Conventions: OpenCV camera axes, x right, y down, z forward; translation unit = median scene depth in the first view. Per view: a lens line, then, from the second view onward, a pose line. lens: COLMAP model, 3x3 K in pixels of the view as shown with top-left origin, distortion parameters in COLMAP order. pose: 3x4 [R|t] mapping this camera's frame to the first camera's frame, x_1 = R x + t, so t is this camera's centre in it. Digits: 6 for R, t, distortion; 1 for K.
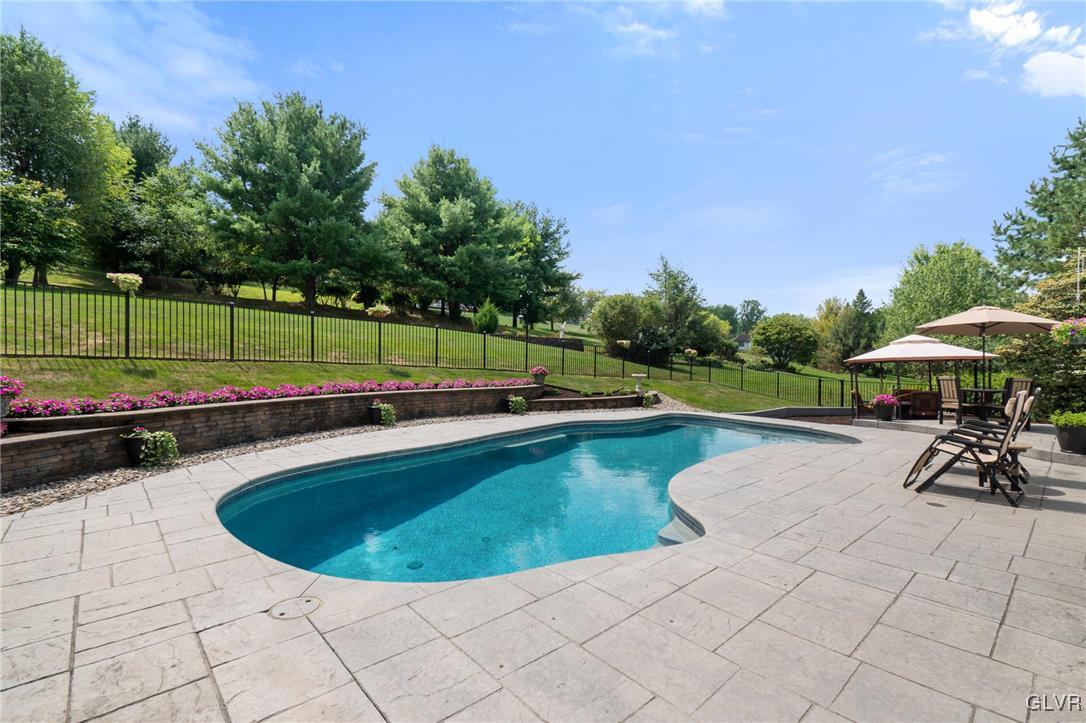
lens RADIAL K [[491.4, 0, 540.4], [0, 491.4, 360.3], [0, 0, 1]] dist [0.003404, -0.002243]
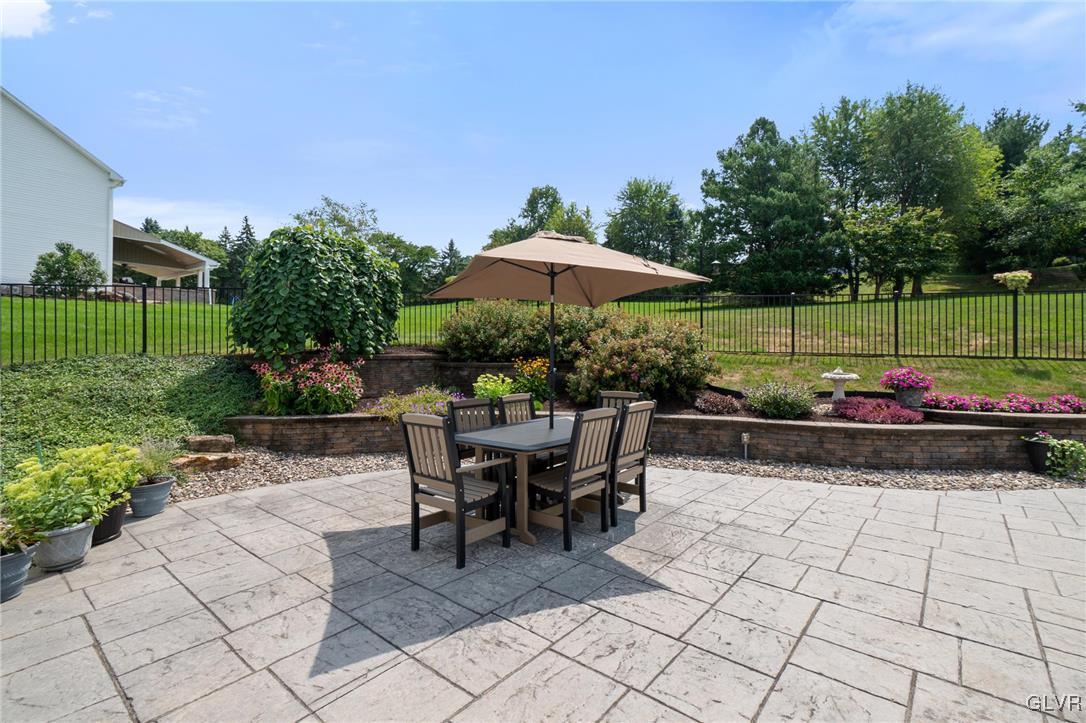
lens RADIAL K [[491.4, 0, 562.8], [0, 491.4, 347.4], [0, 0, 1]] dist [0.003404, -0.002243]
pose [[0.154015, -0.020470, -0.987856, -0.011459], [-0.005200, 0.999755, -0.021527, -0.000095], [0.988055, 0.008453, 0.153871, -0.023424]]
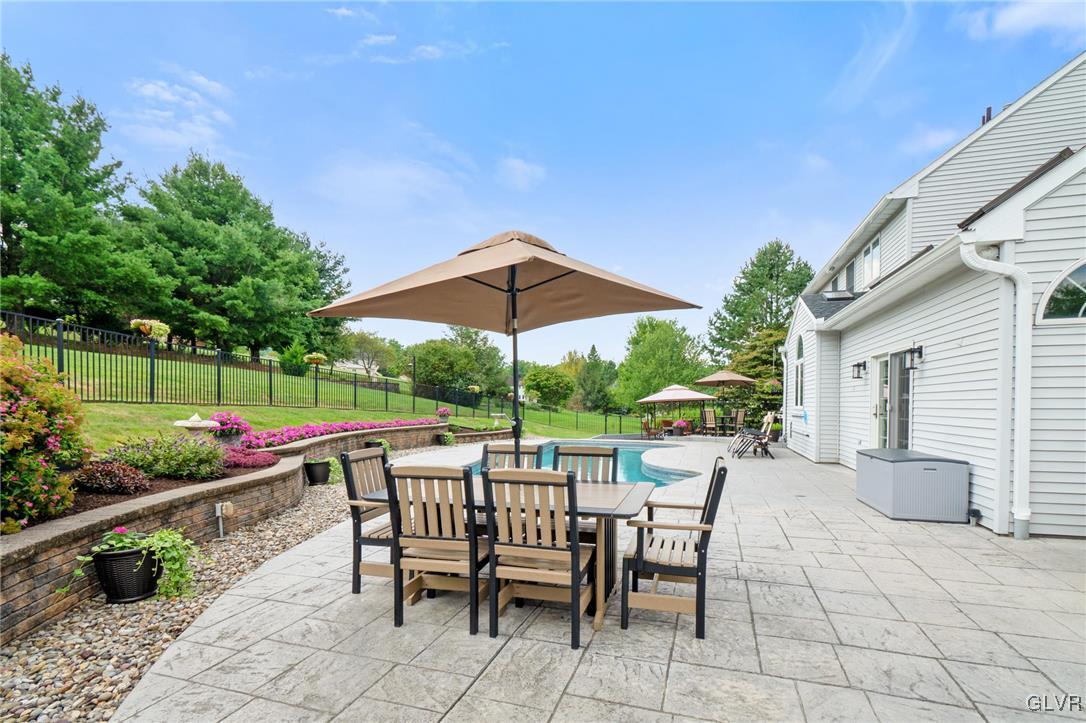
lens RADIAL K [[491.4, 0, 556.7], [0, 491.4, 409.0], [0, 0, 1]] dist [0.003404, -0.002243]
pose [[0.864881, -0.015236, 0.501747, -0.406905], [0.009804, 0.999861, 0.013463, 0.001280], [-0.501882, -0.006724, 0.864910, -0.200298]]
